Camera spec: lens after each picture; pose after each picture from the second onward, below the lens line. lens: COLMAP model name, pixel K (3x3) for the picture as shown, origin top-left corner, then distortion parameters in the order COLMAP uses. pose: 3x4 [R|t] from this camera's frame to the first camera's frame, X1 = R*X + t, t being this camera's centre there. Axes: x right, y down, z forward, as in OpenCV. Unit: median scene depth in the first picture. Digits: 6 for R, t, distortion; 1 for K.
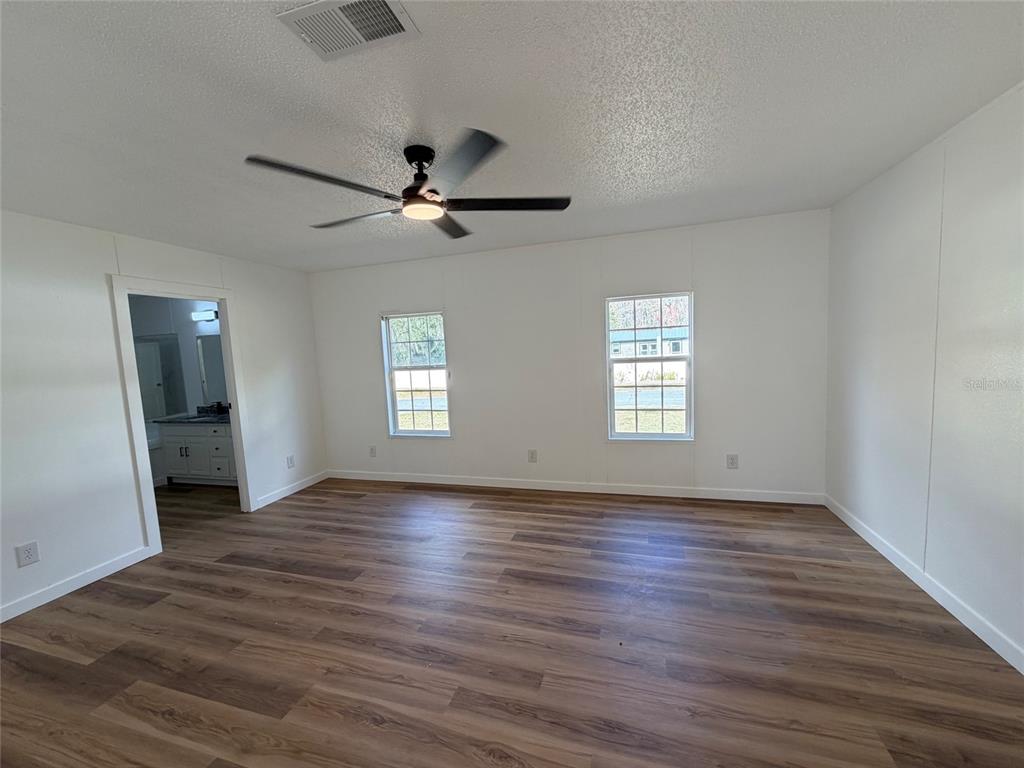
lens RADIAL K [[393.4, 0, 512.0], [0, 393.4, 384.0], [0, 0, 1]] dist [-0.000401, -0.000058]
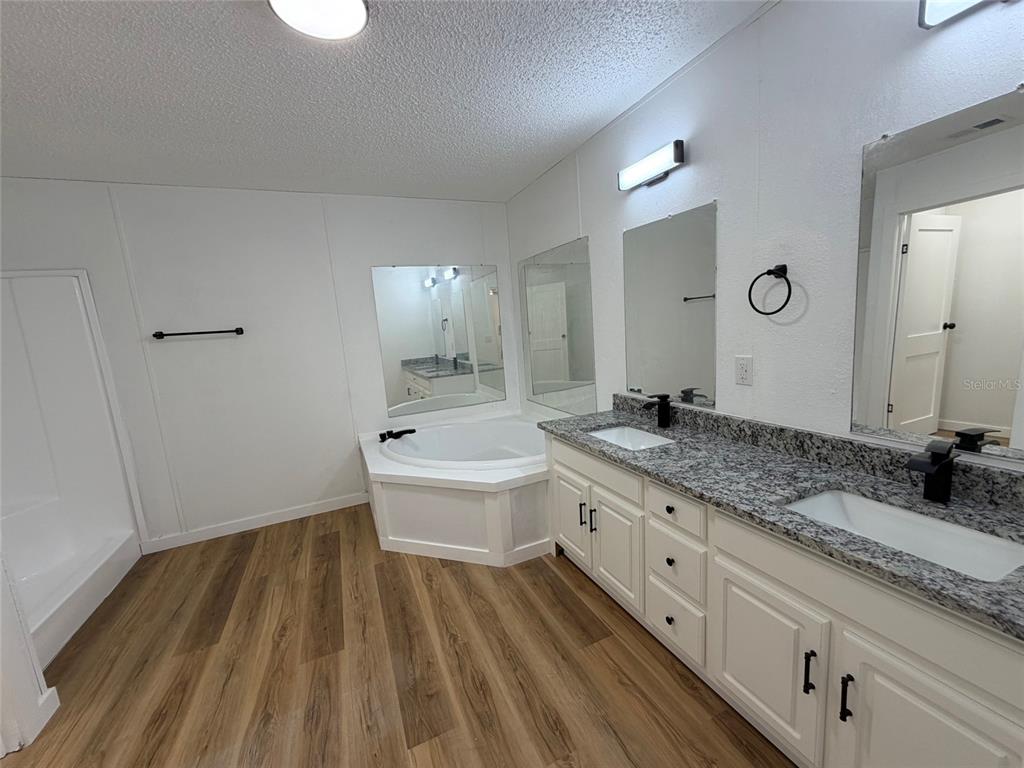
lens RADIAL K [[409.1, 0, 512.0], [0, 409.1, 384.0], [0, 0, 1]] dist [0.000991, 0.000048]
pose [[0.642194, 0.120163, -0.757065, -0.538892], [-0.028472, 0.990694, 0.133093, -0.013982], [0.766013, -0.063916, 0.639639, 0.630886]]
